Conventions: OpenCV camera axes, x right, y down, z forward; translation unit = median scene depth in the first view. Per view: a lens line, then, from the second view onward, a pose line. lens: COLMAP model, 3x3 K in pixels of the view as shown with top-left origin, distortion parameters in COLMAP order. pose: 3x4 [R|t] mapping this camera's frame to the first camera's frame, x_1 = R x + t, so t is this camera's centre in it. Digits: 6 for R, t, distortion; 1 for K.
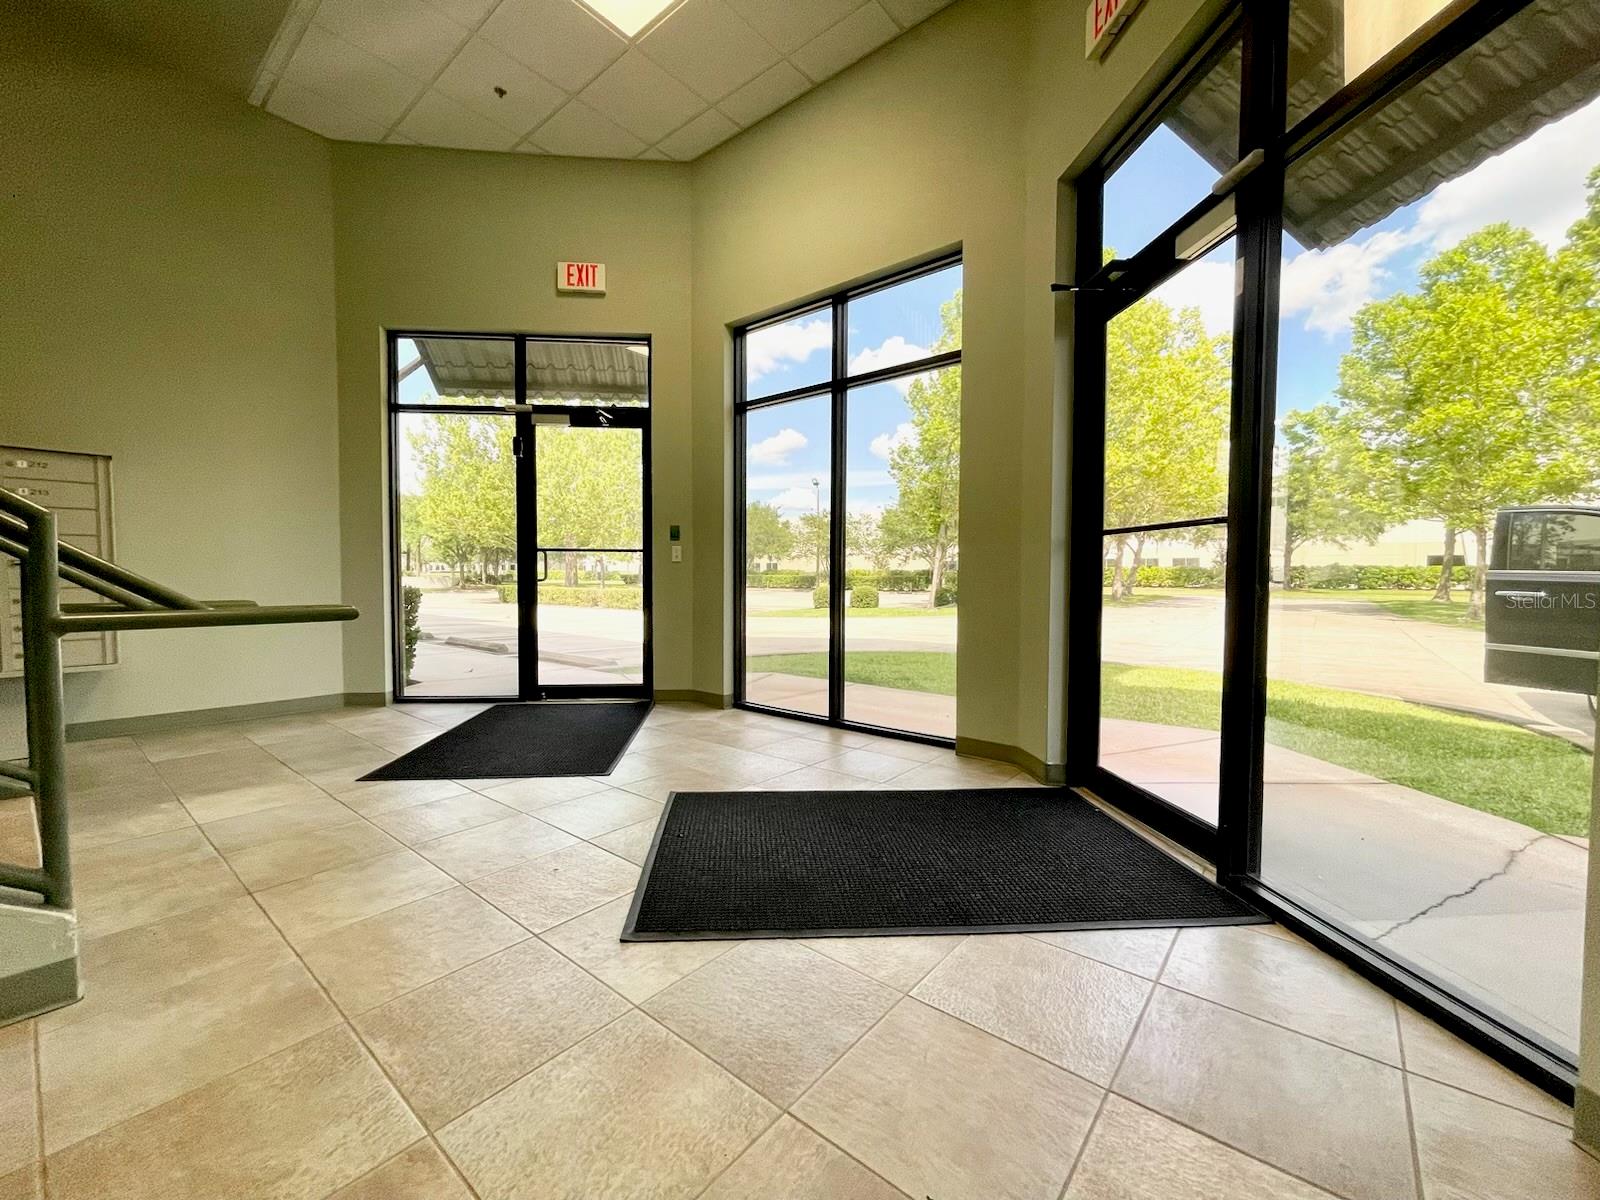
lens RADIAL K [[654.4, 0, 792.4], [0, 654.4, 602.0], [0, 0, 1]] dist [-0.000936, -0.000160]
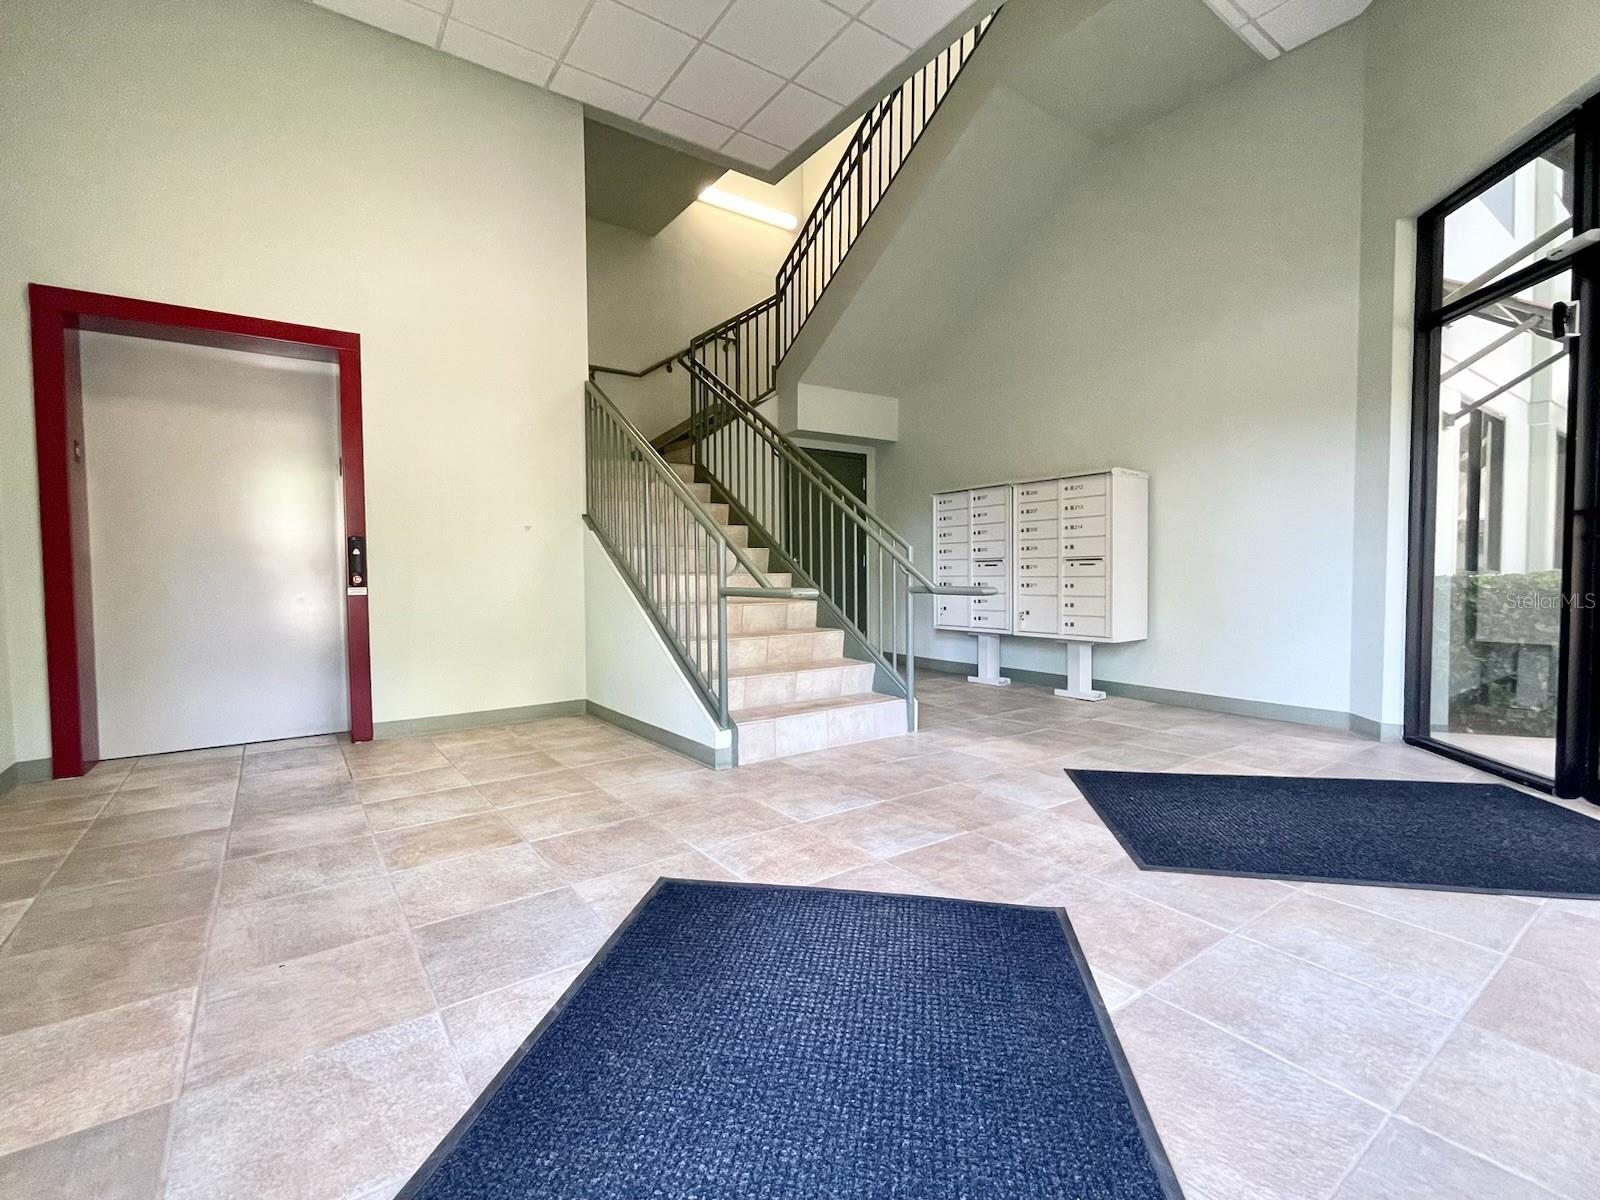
lens RADIAL K [[718.7, 0, 794.0], [0, 718.7, 596.6], [0, 0, 1]] dist [-0.002515, 0.001393]
pose [[-0.253216, 0.033359, -0.966835, 0.824857], [-0.031466, 0.998593, 0.042695, -0.046565], [0.966898, 0.041234, -0.251810, 1.393511]]
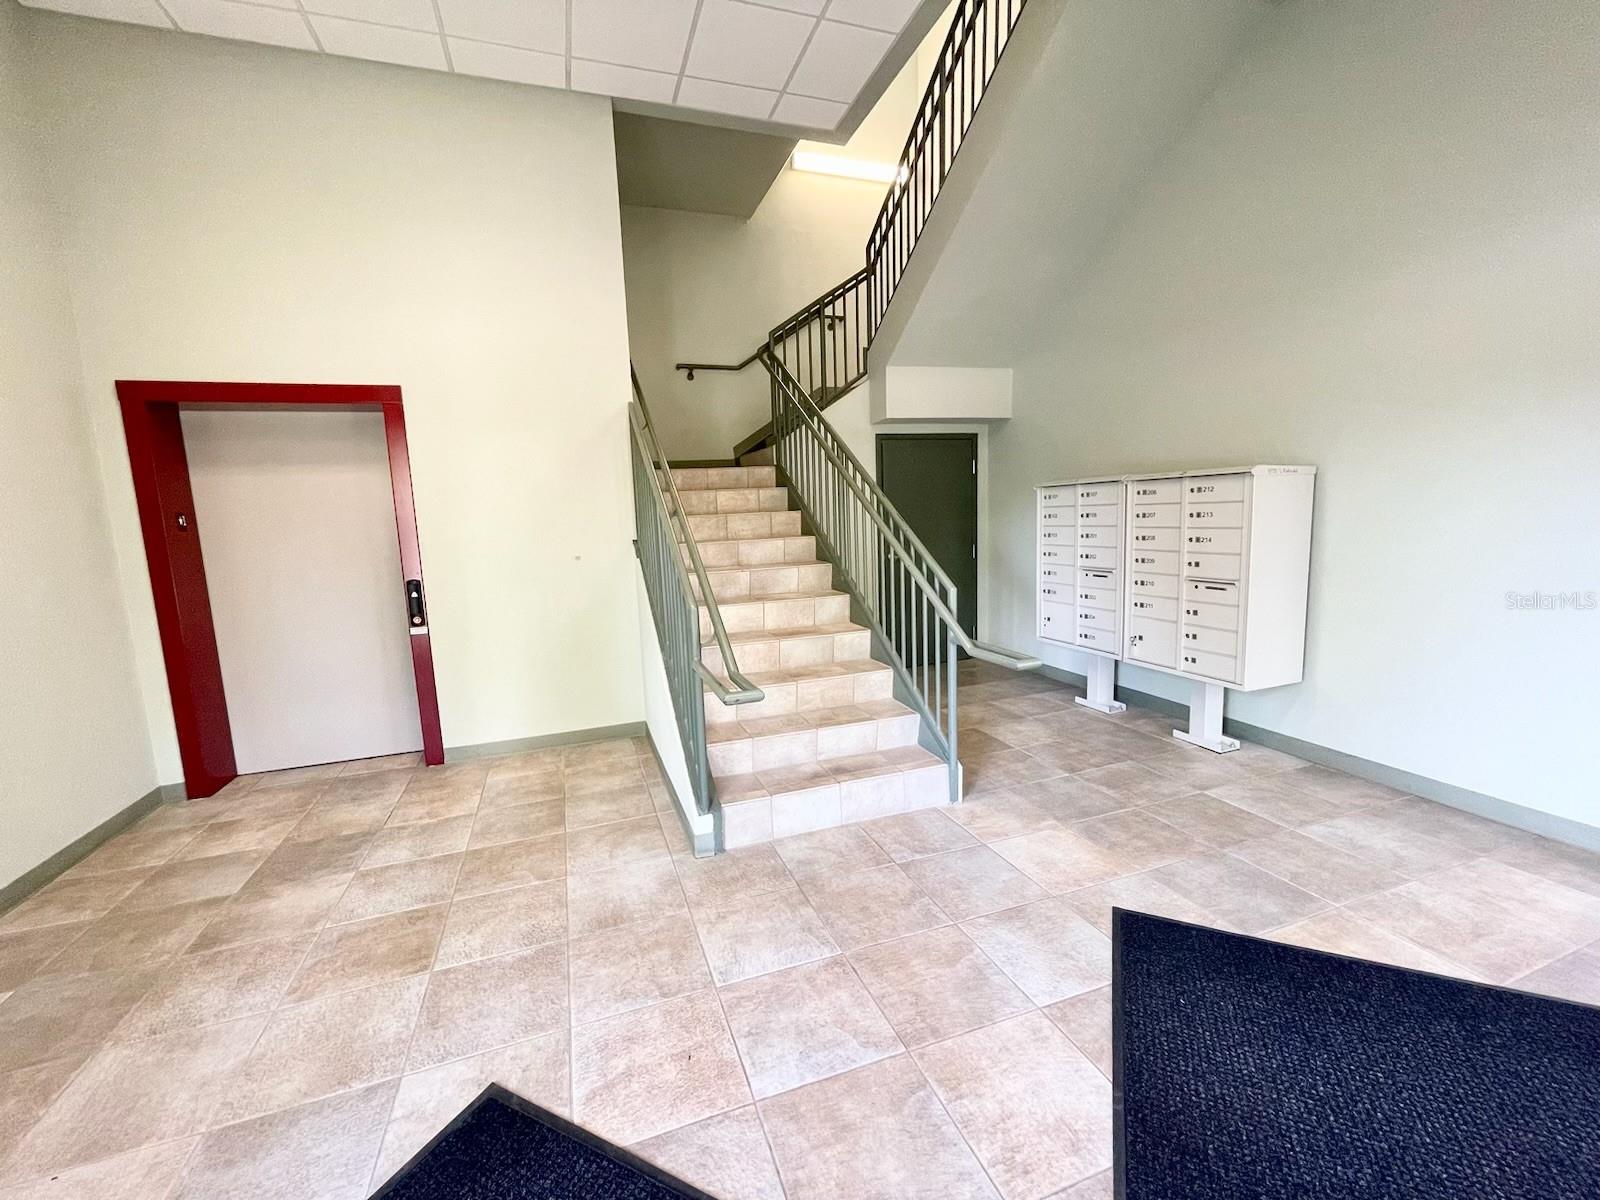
lens RADIAL K [[654.4, 0, 796.0], [0, 654.4, 595.3], [0, 0, 1]] dist [-0.000936, -0.000160]
pose [[-0.515687, 0.125975, -0.847465, 0.231564], [0.002000, 0.989306, 0.145843, -0.341587], [0.856774, 0.073514, -0.510425, 1.688351]]
